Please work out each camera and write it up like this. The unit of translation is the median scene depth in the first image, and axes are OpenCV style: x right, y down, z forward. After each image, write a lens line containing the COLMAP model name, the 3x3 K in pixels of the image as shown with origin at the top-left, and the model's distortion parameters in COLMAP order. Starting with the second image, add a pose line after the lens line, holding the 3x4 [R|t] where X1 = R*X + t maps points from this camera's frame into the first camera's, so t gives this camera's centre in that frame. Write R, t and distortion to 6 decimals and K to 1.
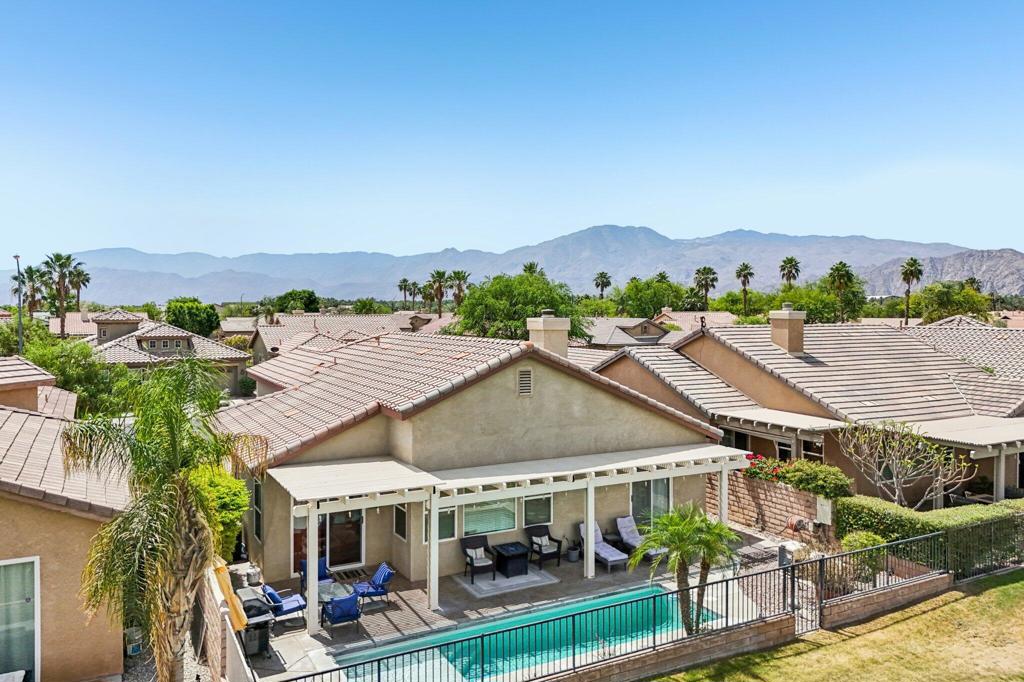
lens RADIAL K [[752.7, 0, 516.6], [0, 752.7, 341.2], [0, 0, 1]] dist [0.053430, -0.046684]
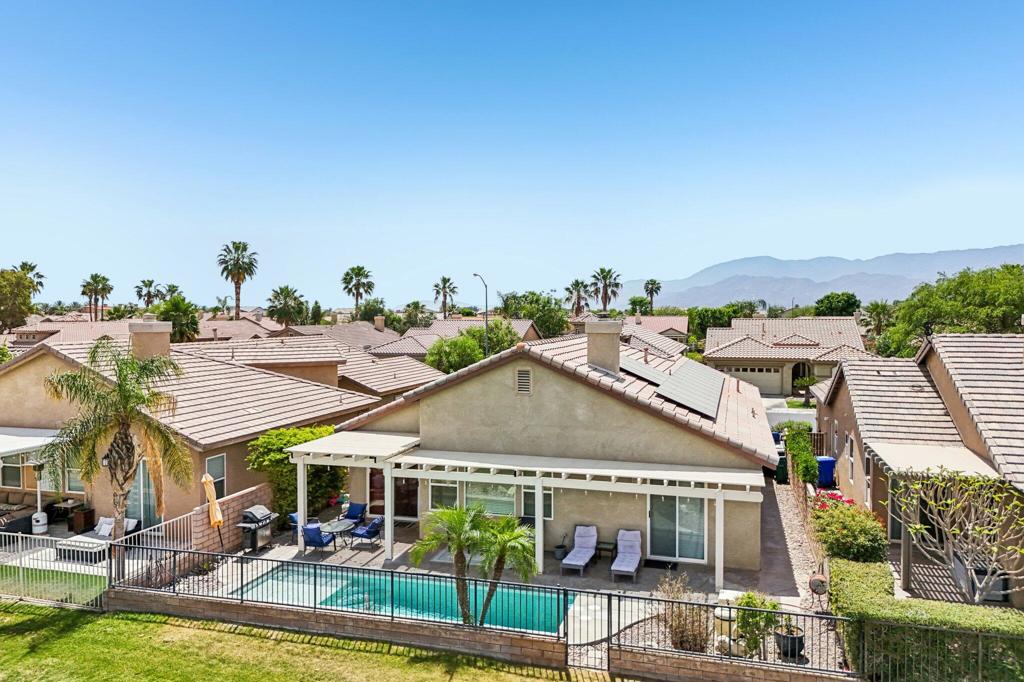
lens RADIAL K [[752.7, 0, 514.5], [0, 752.7, 337.3], [0, 0, 1]] dist [0.053430, -0.046684]
pose [[0.708036, 0.021447, -0.705851, 0.748720], [-0.028487, 0.999593, 0.001796, -0.009694], [0.705602, 0.018836, 0.708358, 0.226695]]
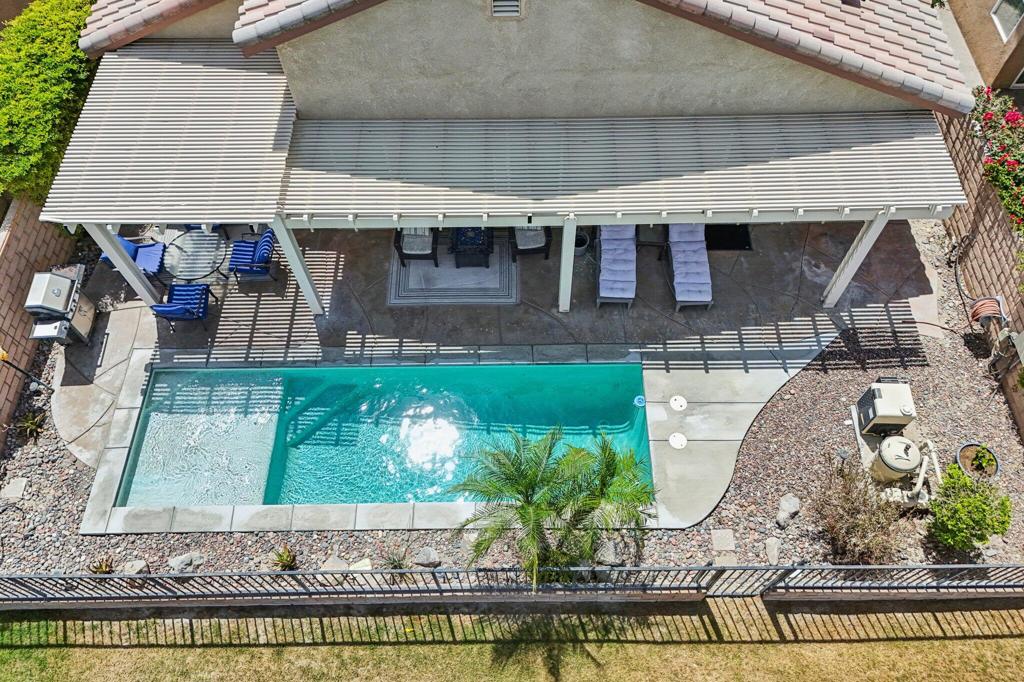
lens RADIAL K [[752.7, 0, 518.4], [0, 752.7, 341.4], [0, 0, 1]] dist [0.053430, -0.046684]
pose [[0.879798, 0.409416, -0.241526, 0.225054], [-0.011224, 0.525854, 0.850501, -0.240026], [0.475216, -0.745558, 0.467240, 0.601217]]
